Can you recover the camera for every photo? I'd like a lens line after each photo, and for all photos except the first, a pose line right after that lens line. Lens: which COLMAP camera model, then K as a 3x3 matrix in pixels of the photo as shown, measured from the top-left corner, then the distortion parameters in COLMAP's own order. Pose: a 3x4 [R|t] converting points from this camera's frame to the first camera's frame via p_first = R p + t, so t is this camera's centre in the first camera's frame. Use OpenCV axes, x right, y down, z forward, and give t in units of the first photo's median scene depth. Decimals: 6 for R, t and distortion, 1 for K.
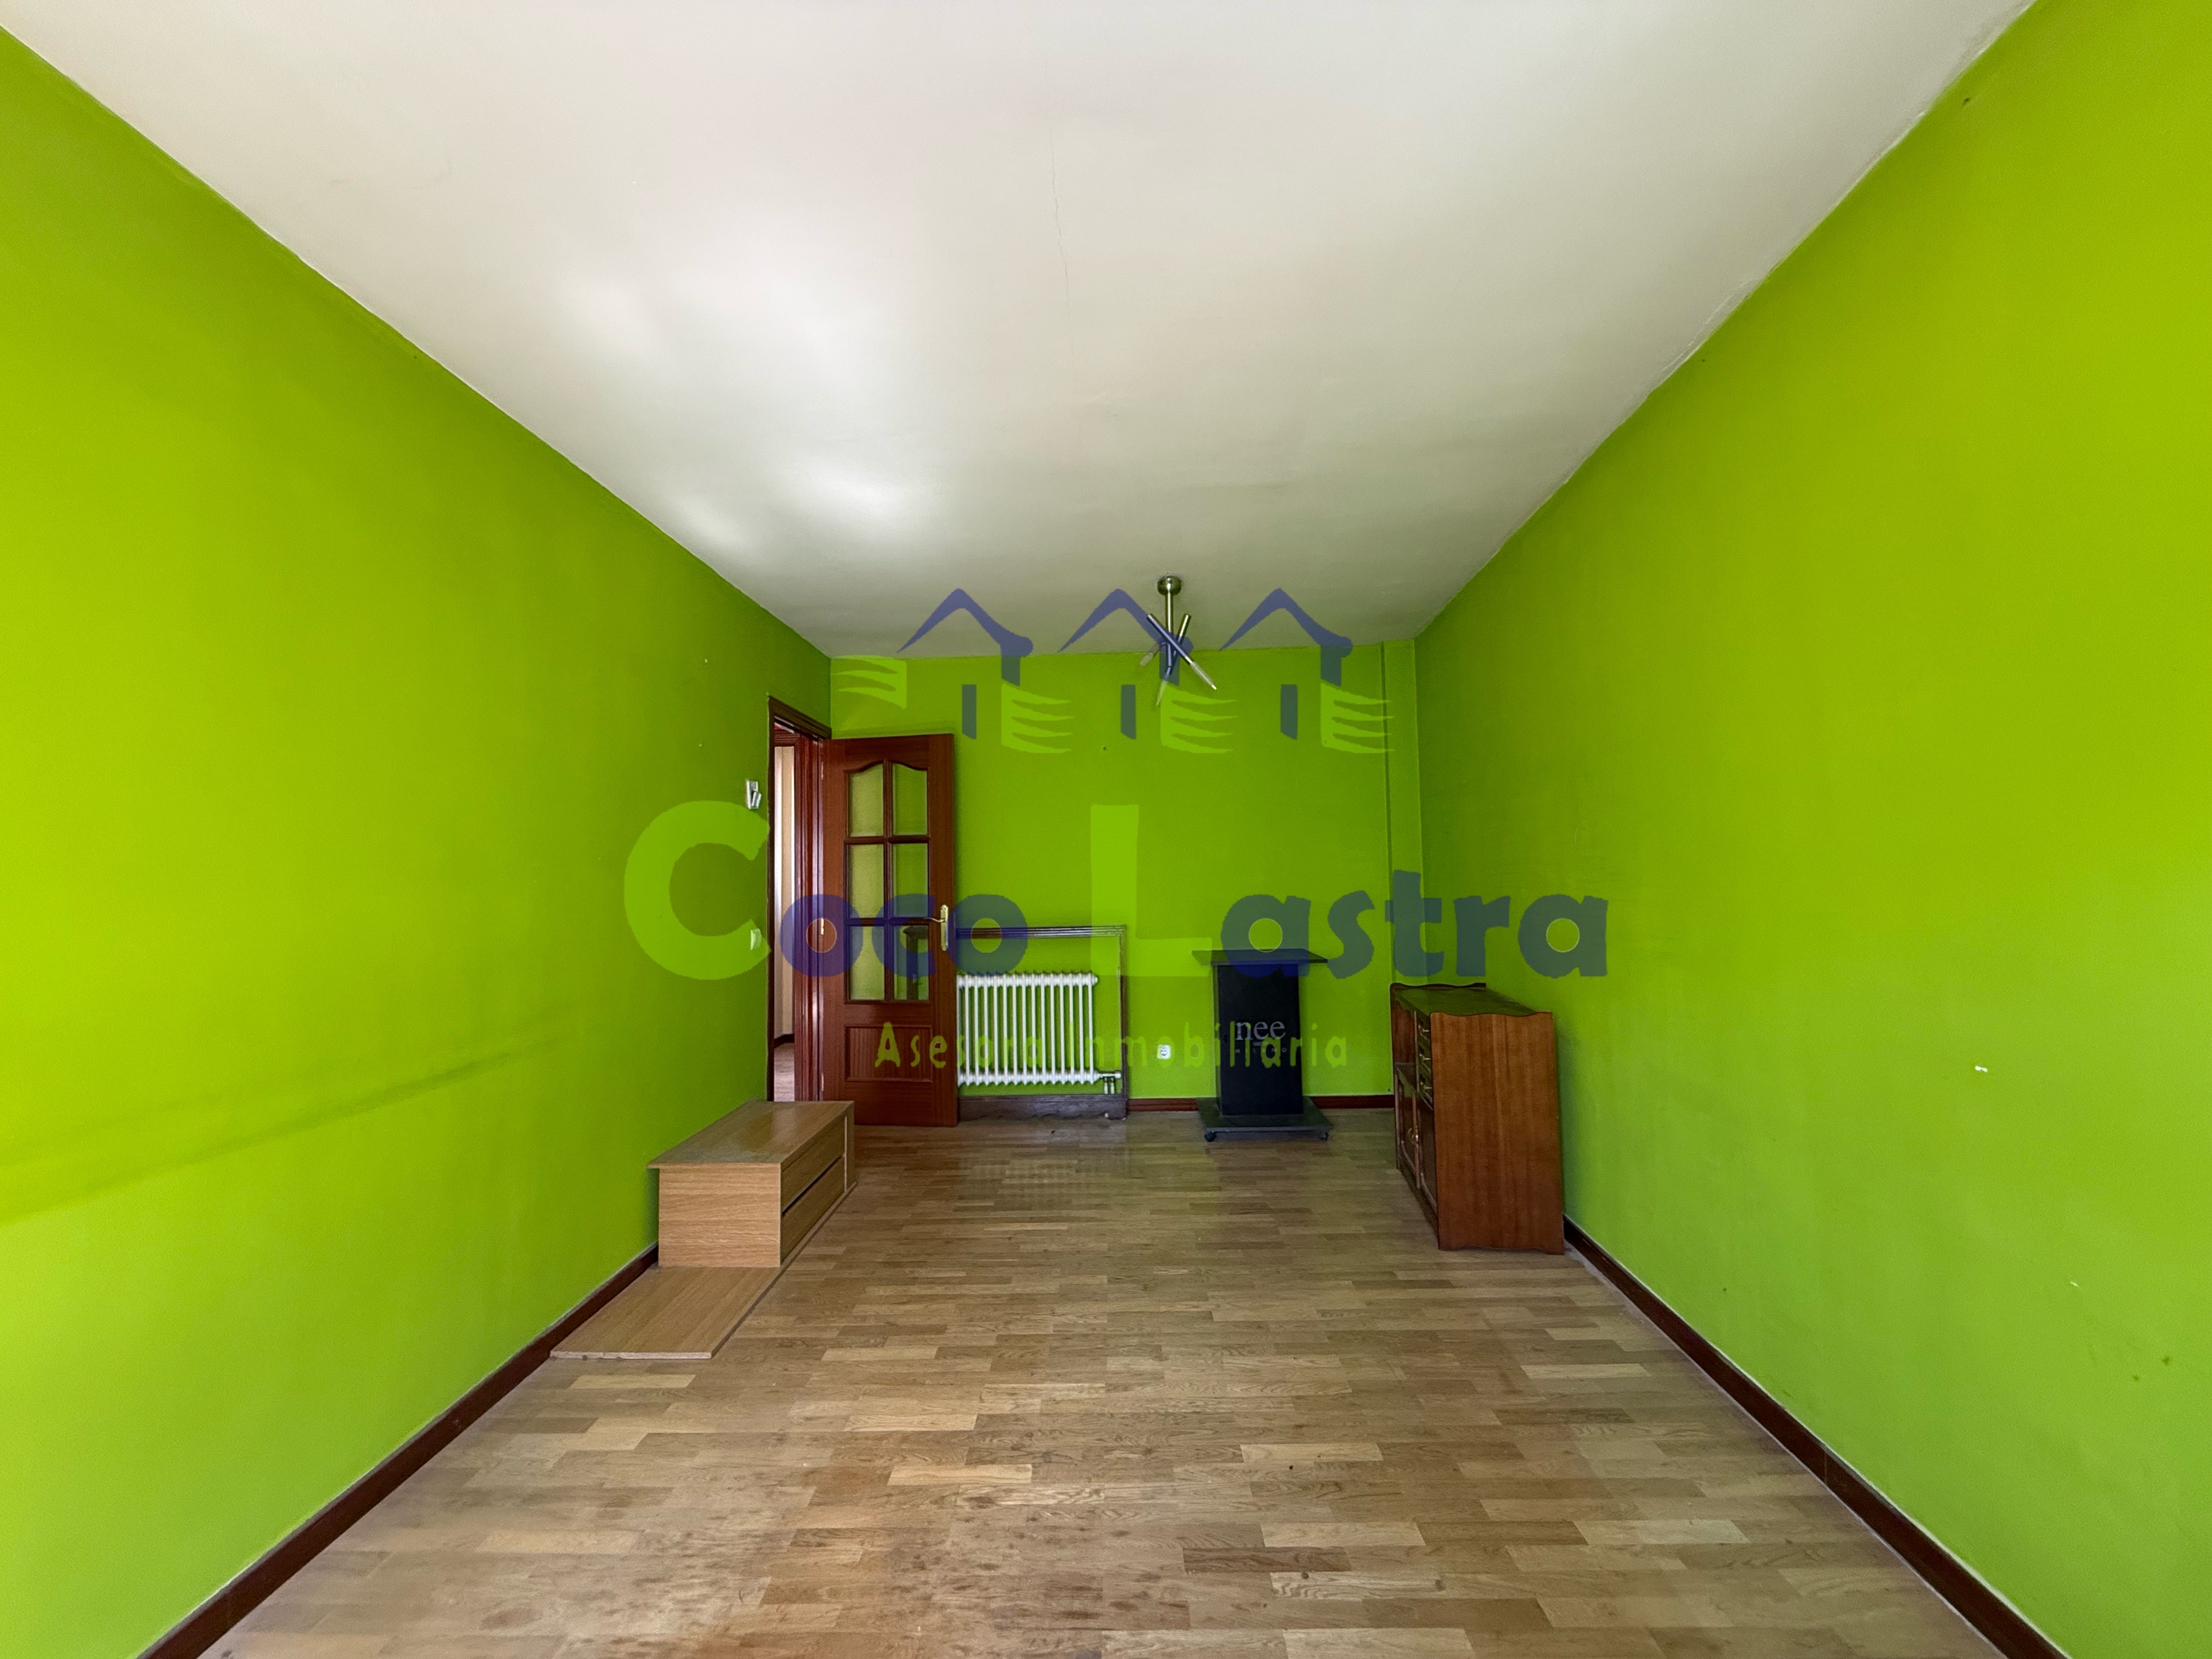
lens RADIAL K [[907.4, 0, 1106.3], [0, 907.4, 825.8], [0, 0, 1]] dist [0.004109, -0.000196]
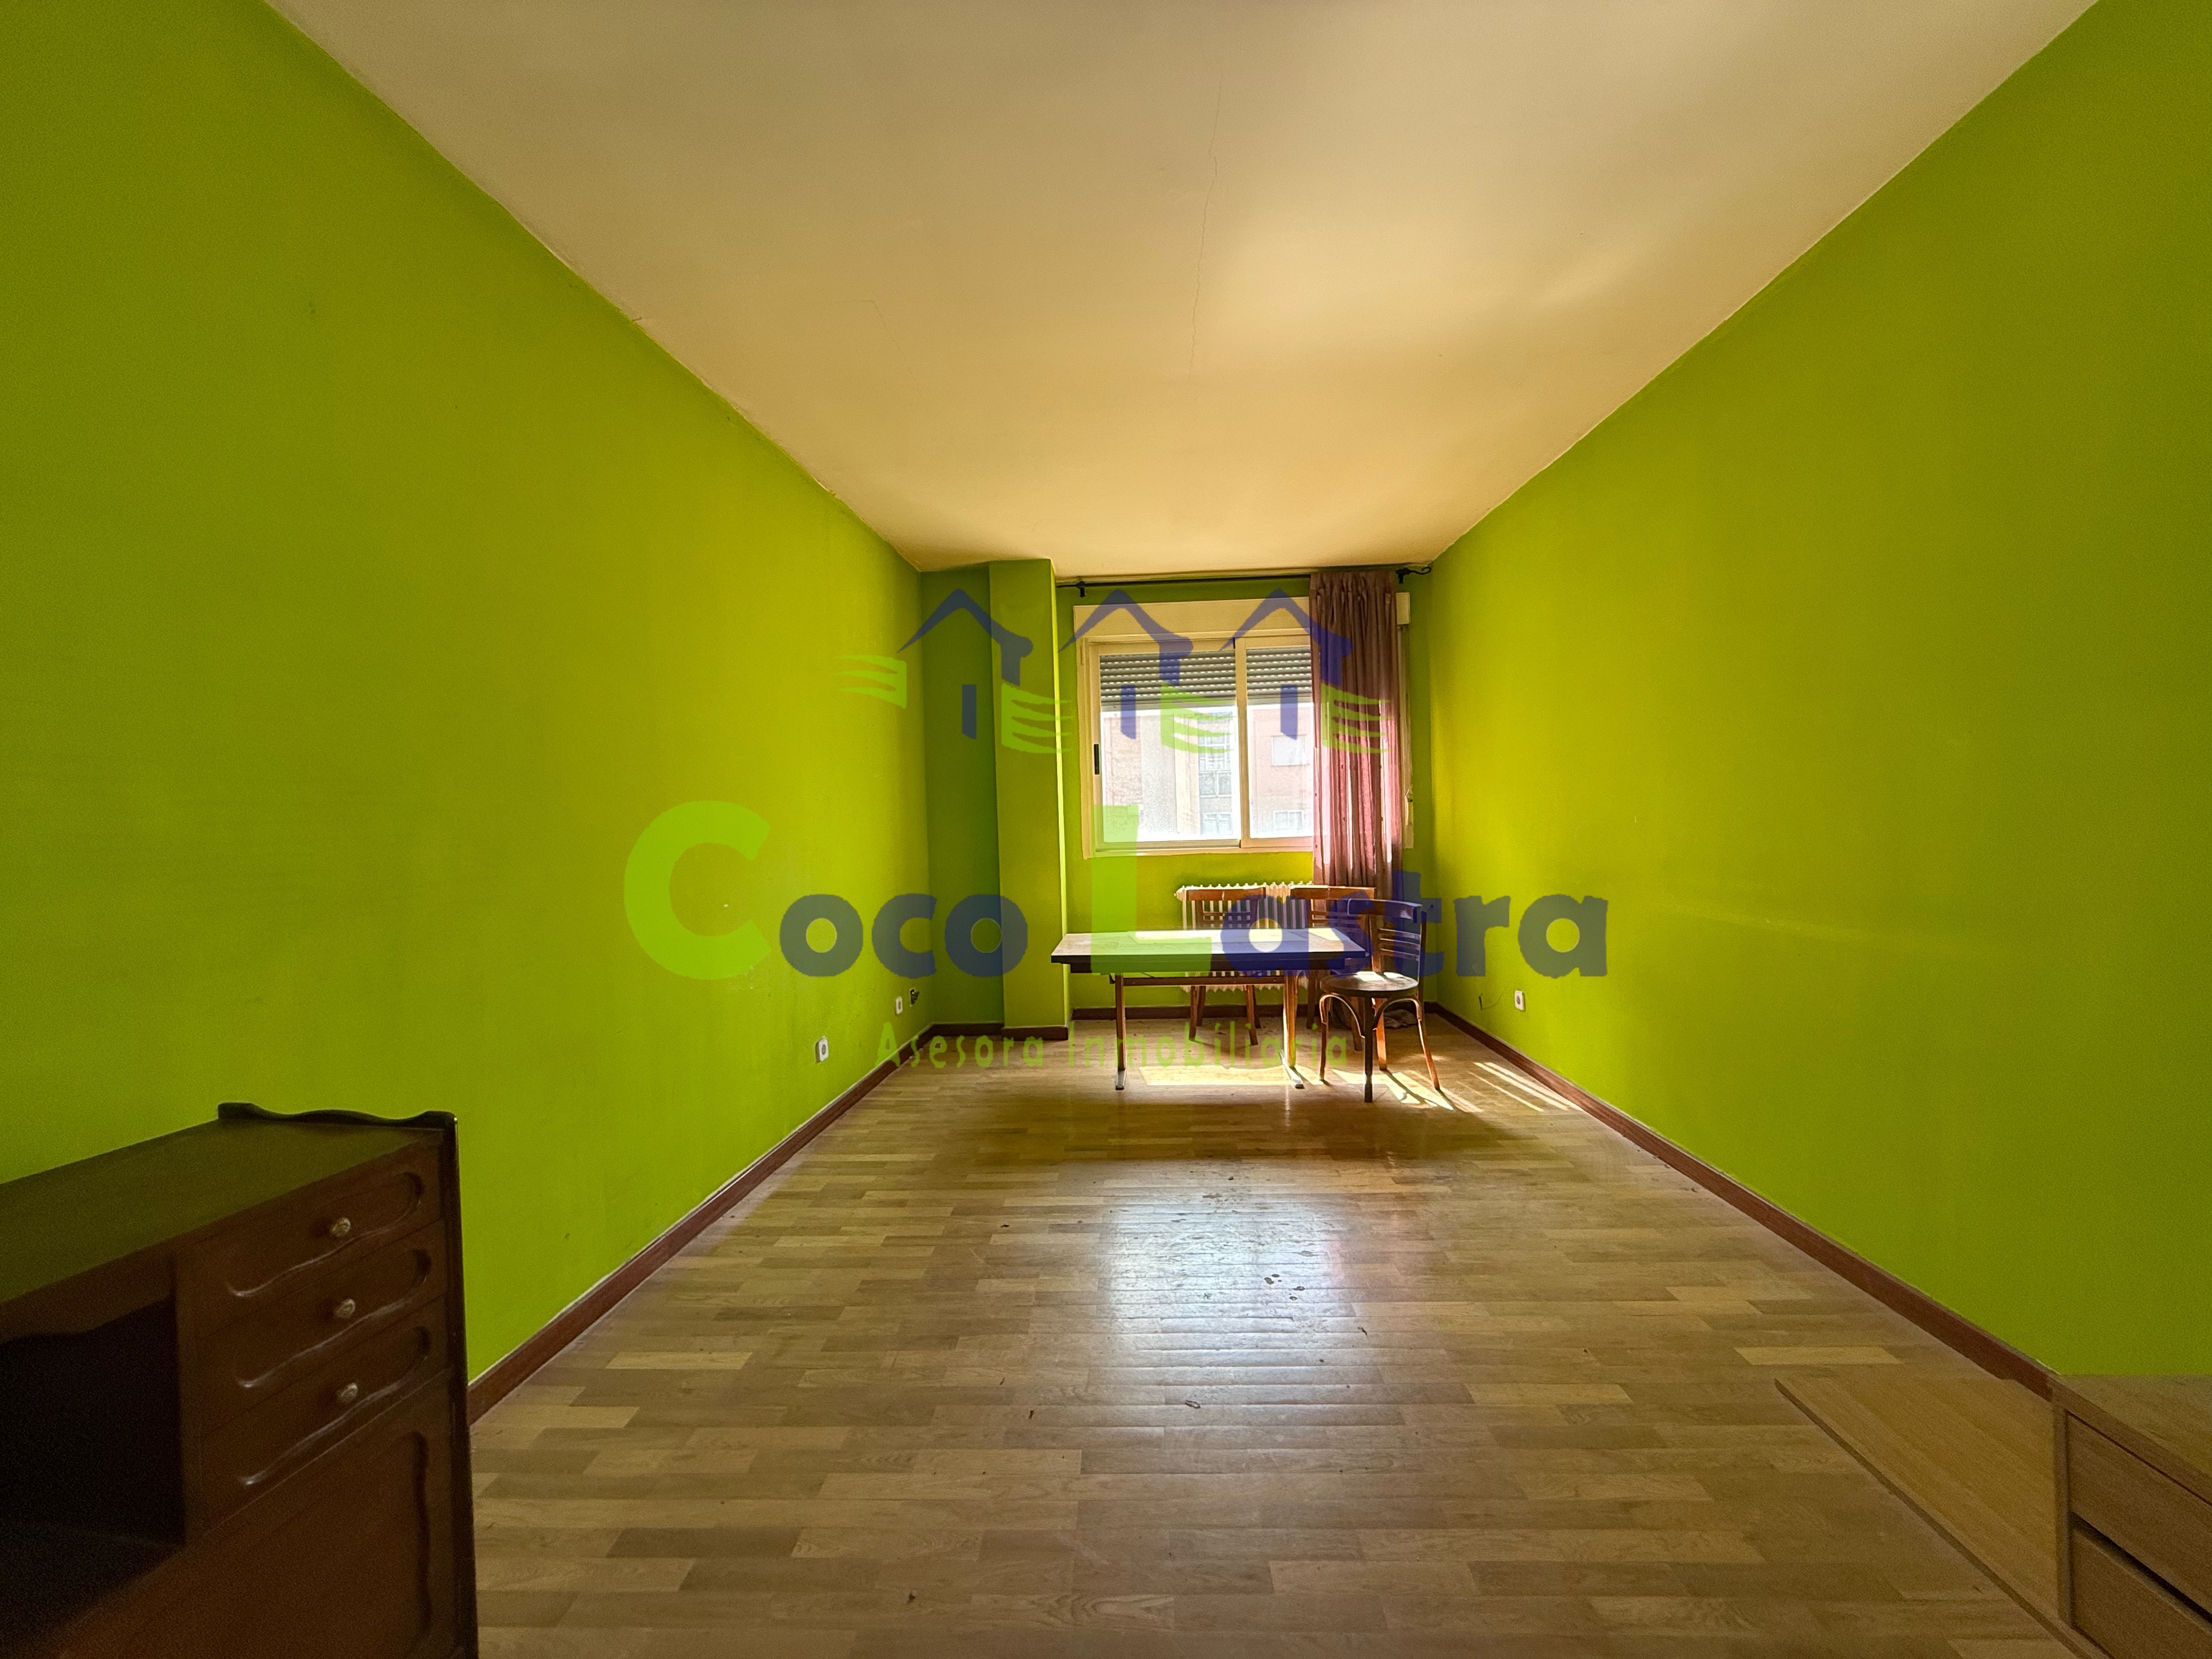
lens RADIAL K [[907.4, 0, 1108.4], [0, 907.4, 829.5], [0, 0, 1]] dist [0.004109, -0.000196]
pose [[-0.998622, 0.048810, 0.019288, 0.074452], [0.047830, 0.997684, -0.048372, 0.154200], [-0.021604, -0.047383, -0.998643, 1.883816]]
